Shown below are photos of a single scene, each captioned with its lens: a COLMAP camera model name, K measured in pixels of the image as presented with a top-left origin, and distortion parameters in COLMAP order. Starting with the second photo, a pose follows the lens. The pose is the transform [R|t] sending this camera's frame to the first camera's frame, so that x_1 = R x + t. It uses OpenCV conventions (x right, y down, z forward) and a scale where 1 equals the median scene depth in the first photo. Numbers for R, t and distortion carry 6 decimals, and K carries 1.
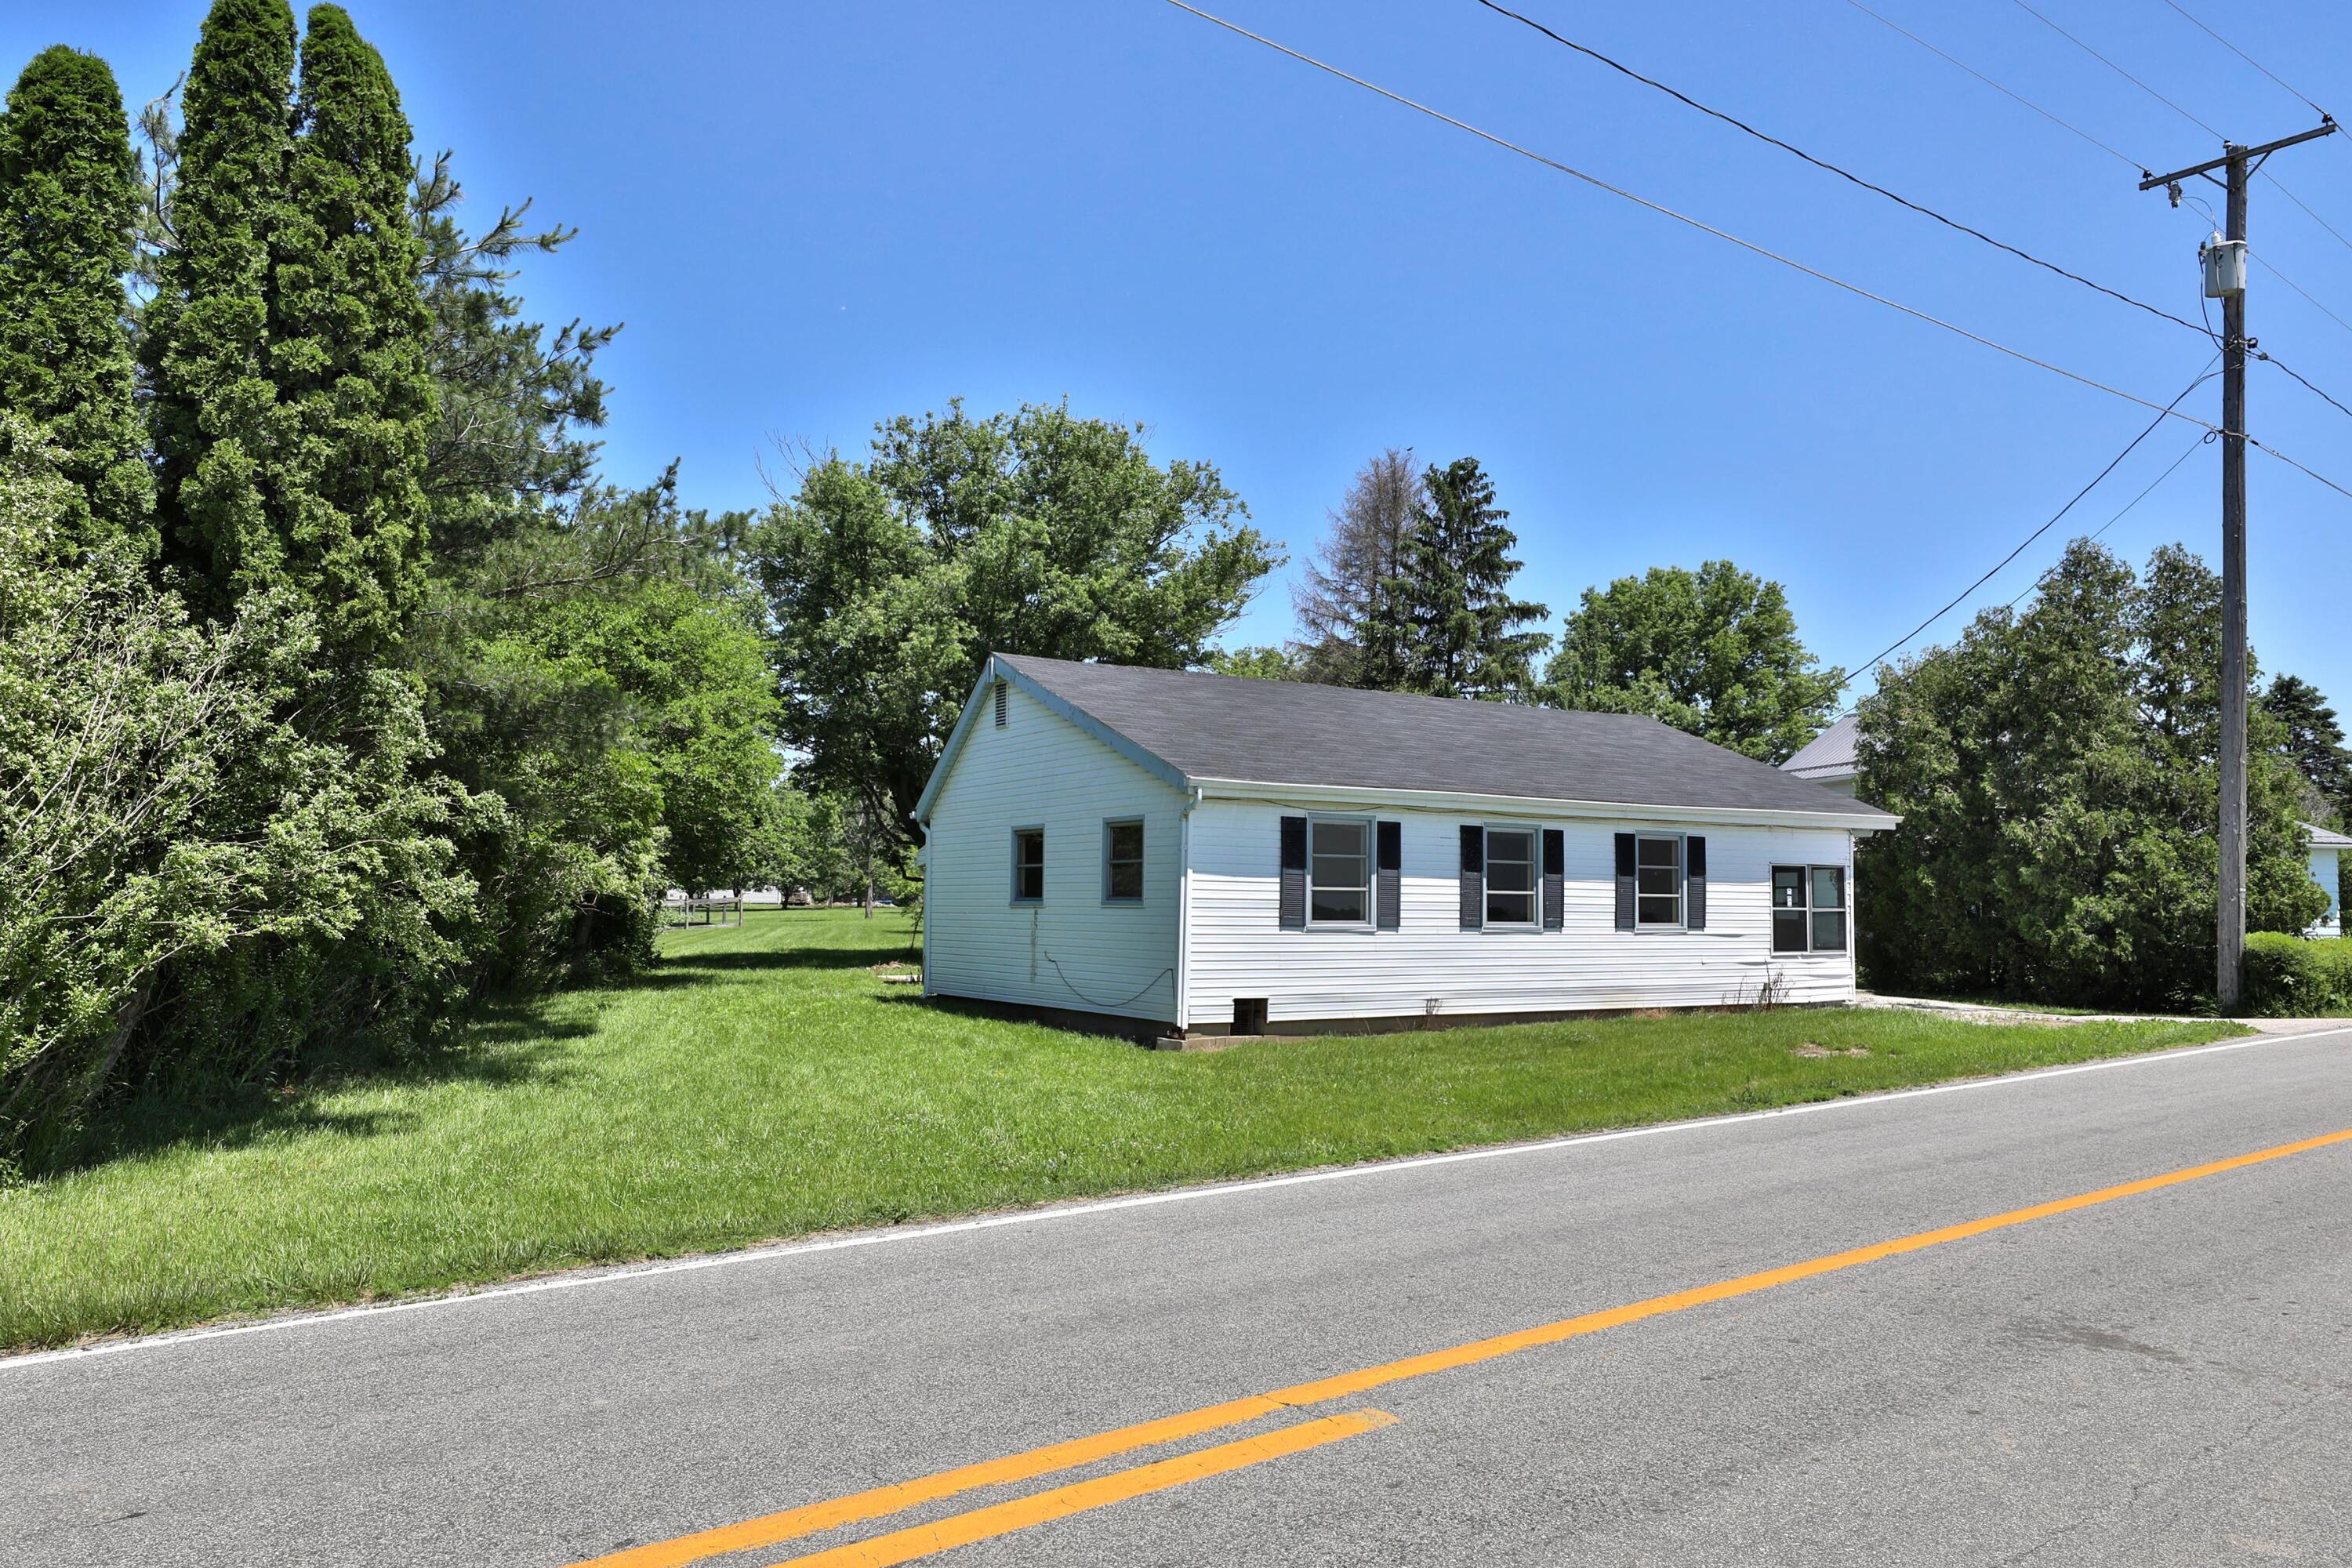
lens RADIAL K [[1681.4, 0, 1176.7], [0, 1681.4, 793.5], [0, 0, 1]] dist [-0.021924, 0.002017]
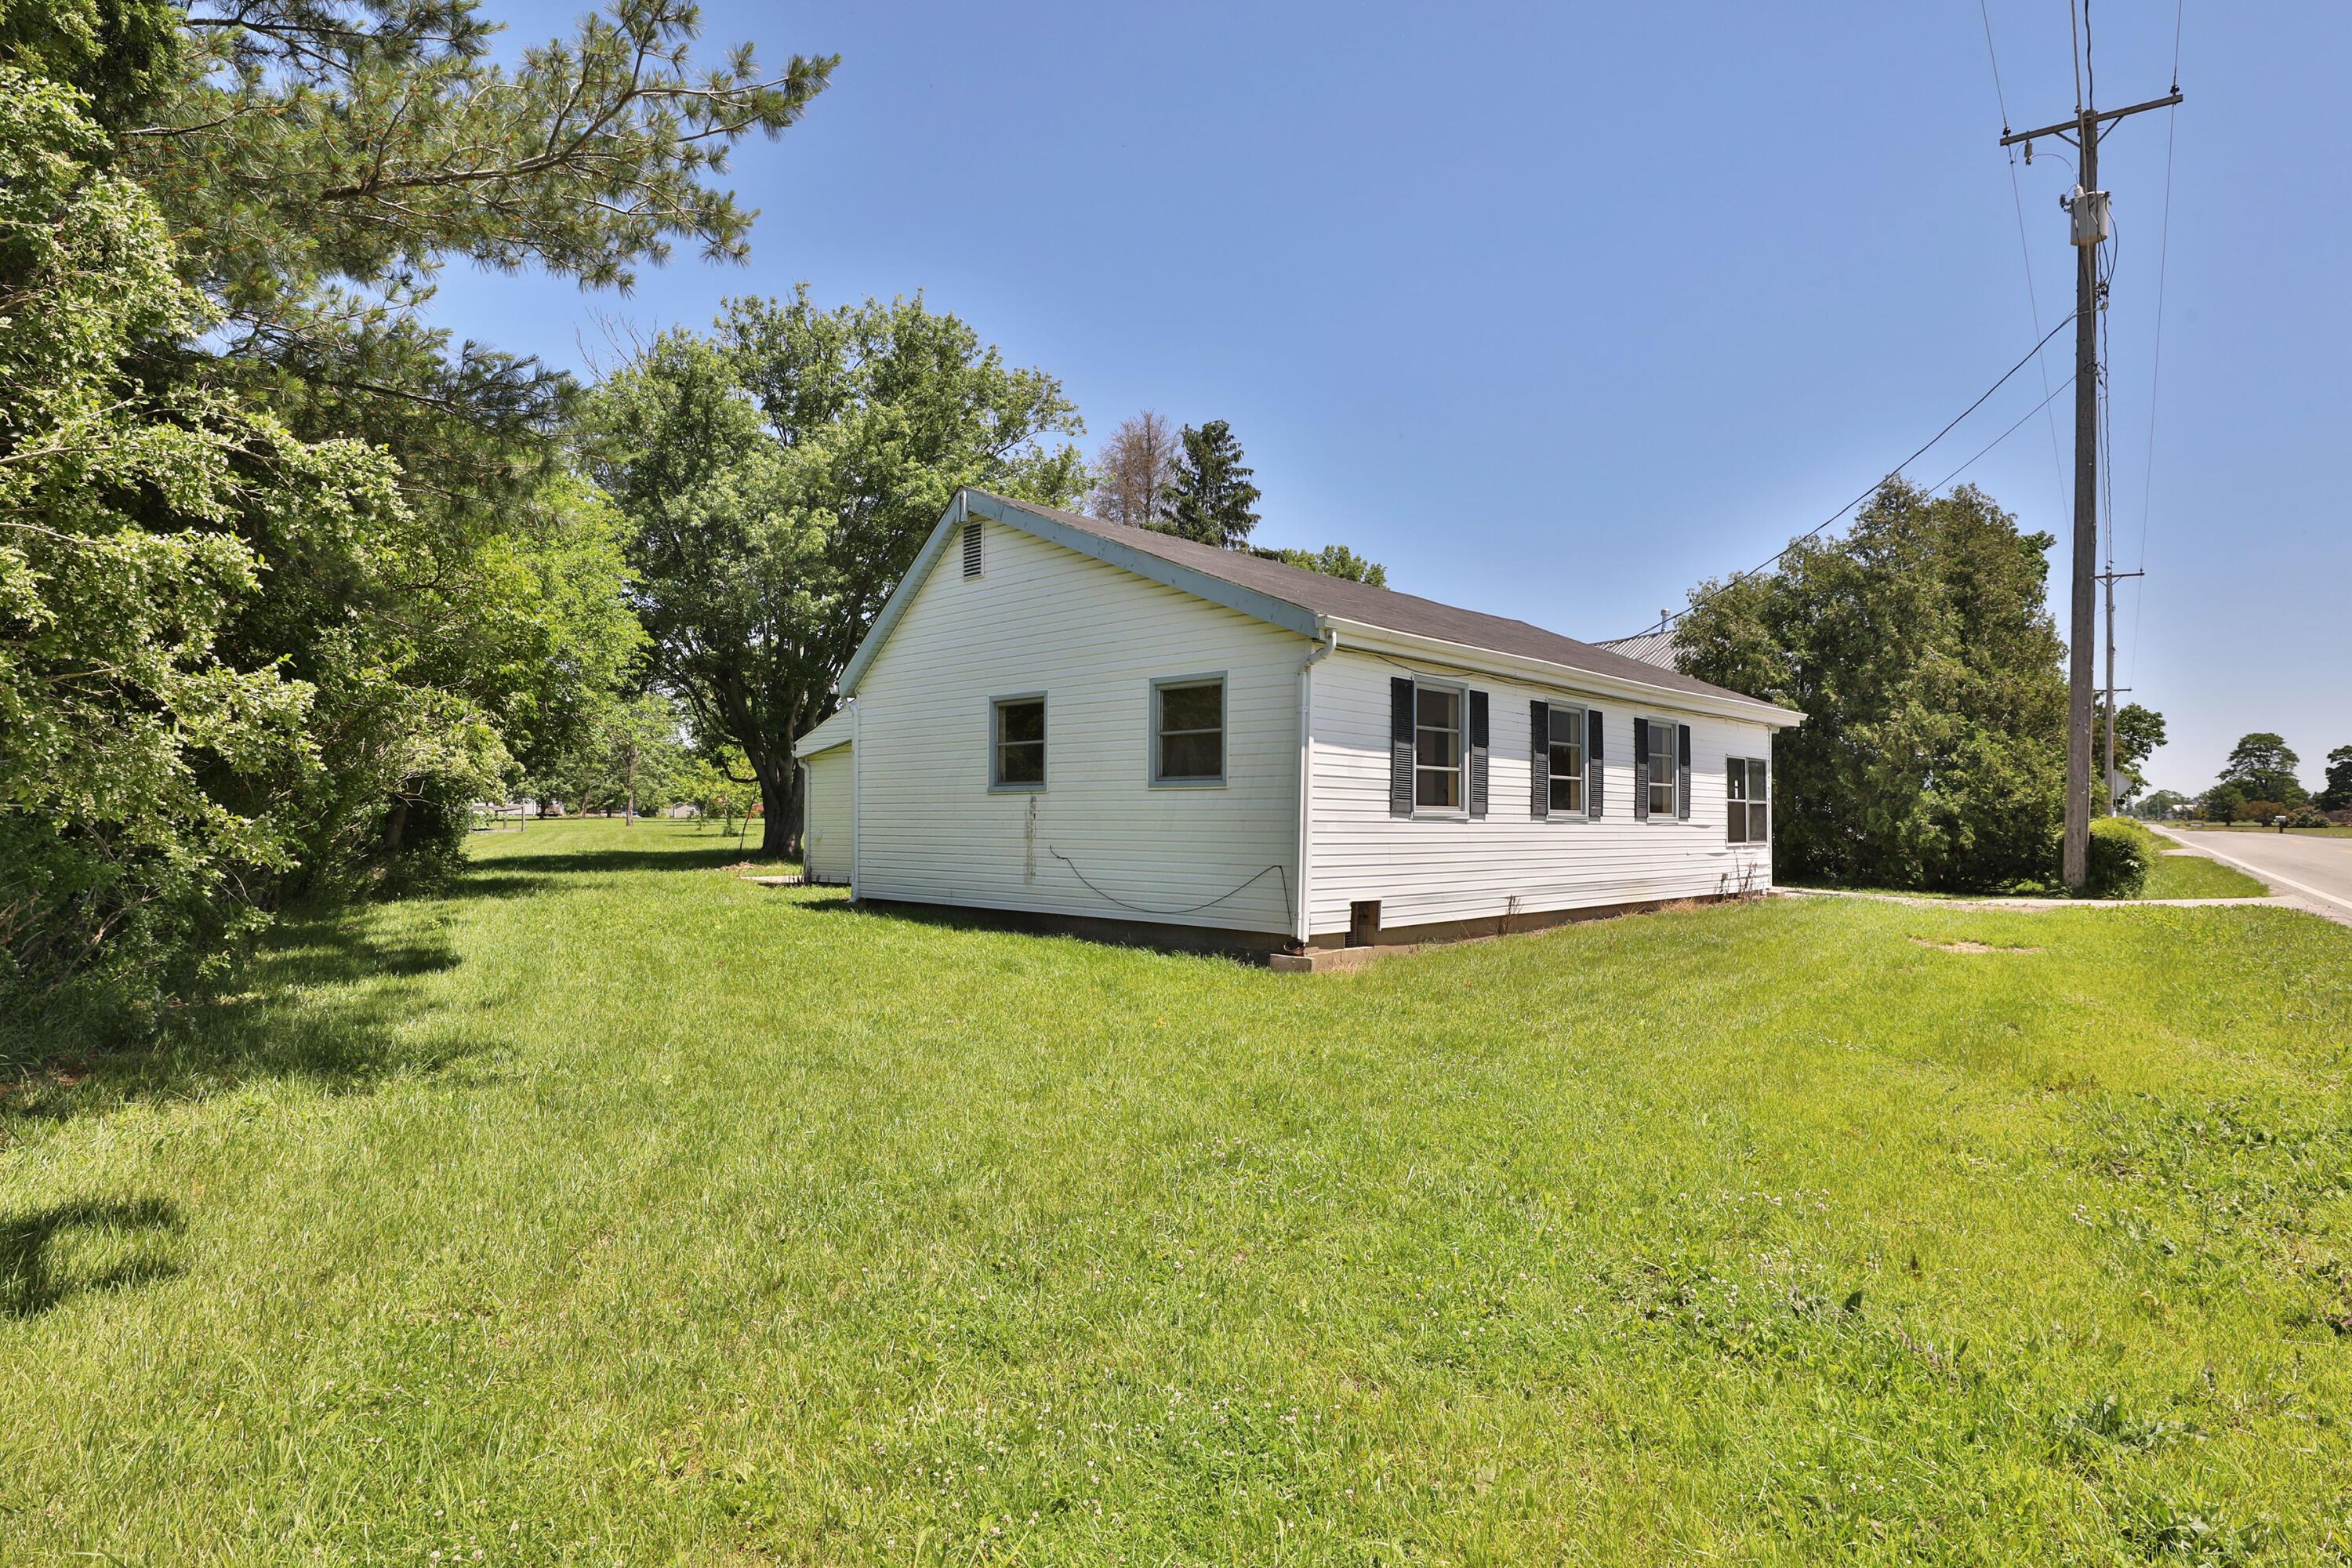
lens RADIAL K [[1282.3, 0, 1177.9], [0, 1282.3, 789.3], [0, 0, 1]] dist [-0.044740, 0.008010]
pose [[0.969712, 0.003500, 0.244228, -0.146817], [-0.014348, 0.998987, 0.042655, 0.033550], [-0.243831, -0.044867, 0.968779, 0.330375]]
